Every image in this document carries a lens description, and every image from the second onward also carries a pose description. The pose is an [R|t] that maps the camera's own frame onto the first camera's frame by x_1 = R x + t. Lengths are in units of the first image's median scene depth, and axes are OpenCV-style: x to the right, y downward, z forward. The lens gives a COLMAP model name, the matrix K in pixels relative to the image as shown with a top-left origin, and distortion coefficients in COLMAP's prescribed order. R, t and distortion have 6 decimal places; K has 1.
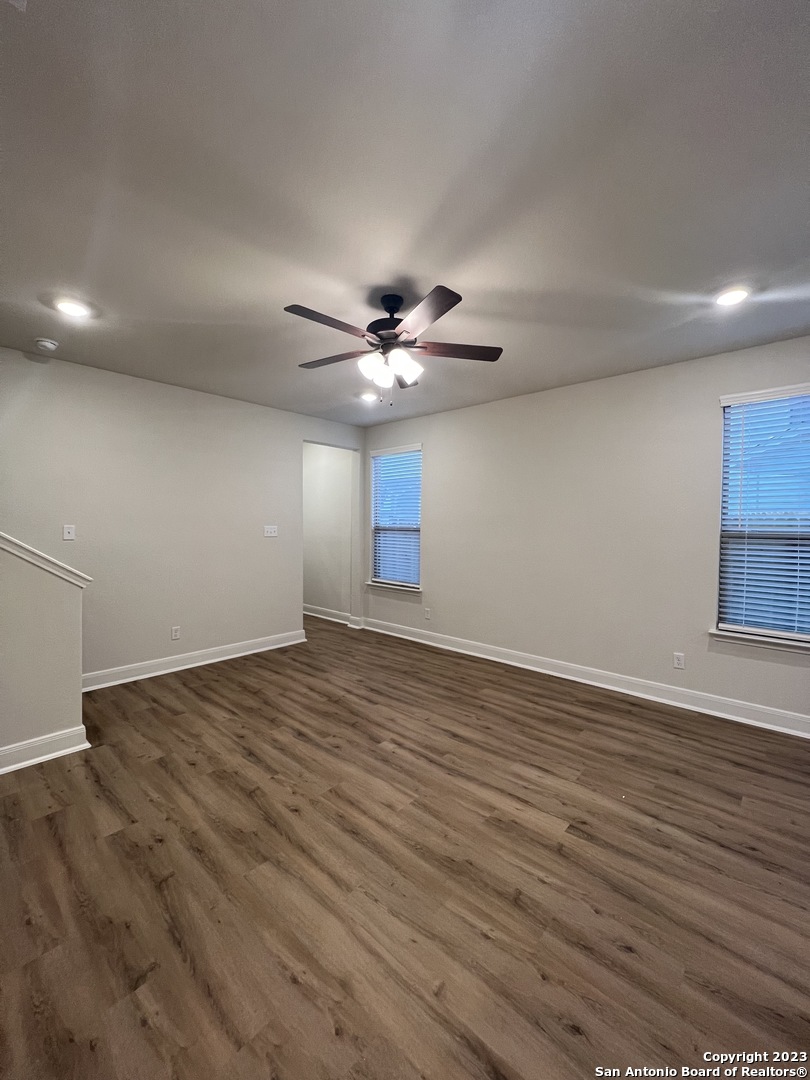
lens RADIAL K [[438.1, 0, 414.1], [0, 438.1, 539.3], [0, 0, 1]] dist [-0.006929, 0.001849]
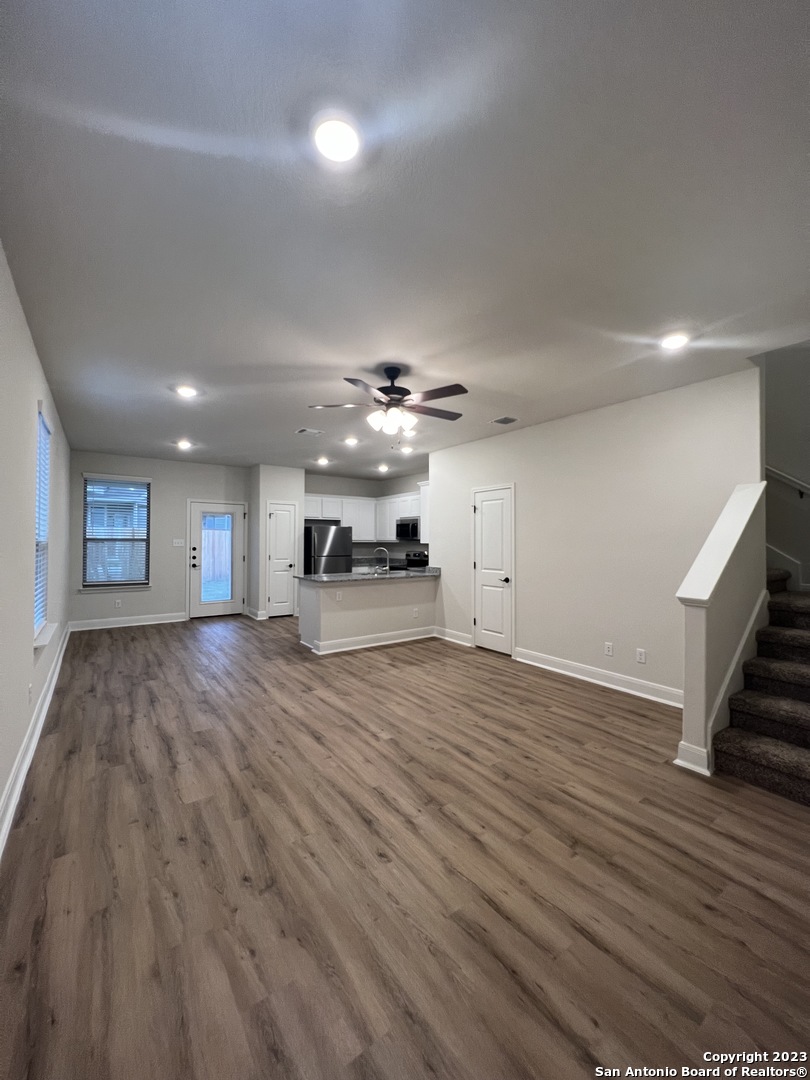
lens RADIAL K [[434.0, 0, 417.8], [0, 434.0, 534.1], [0, 0, 1]] dist [0.001175, 0.000750]
pose [[-0.979321, -0.010300, 0.202052, -0.323945], [-0.006235, 0.999765, 0.020745, -0.056101], [-0.202219, 0.019056, -0.979155, 1.851726]]
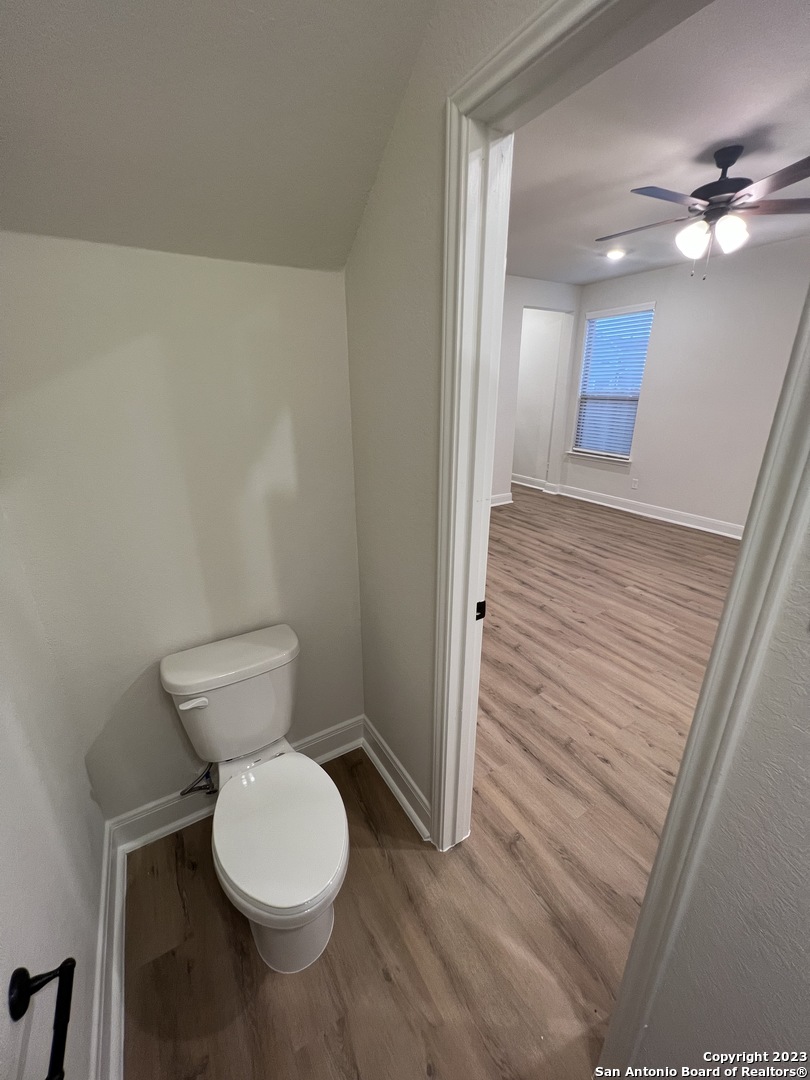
lens RADIAL K [[434.0, 0, 409.5], [0, 434.0, 539.3], [0, 0, 1]] dist [0.001175, 0.000750]
pose [[0.954993, 0.082787, -0.284842, -0.295120], [0.007291, 0.953423, 0.301549, -0.032951], [0.296539, -0.290054, 0.909908, -0.233510]]
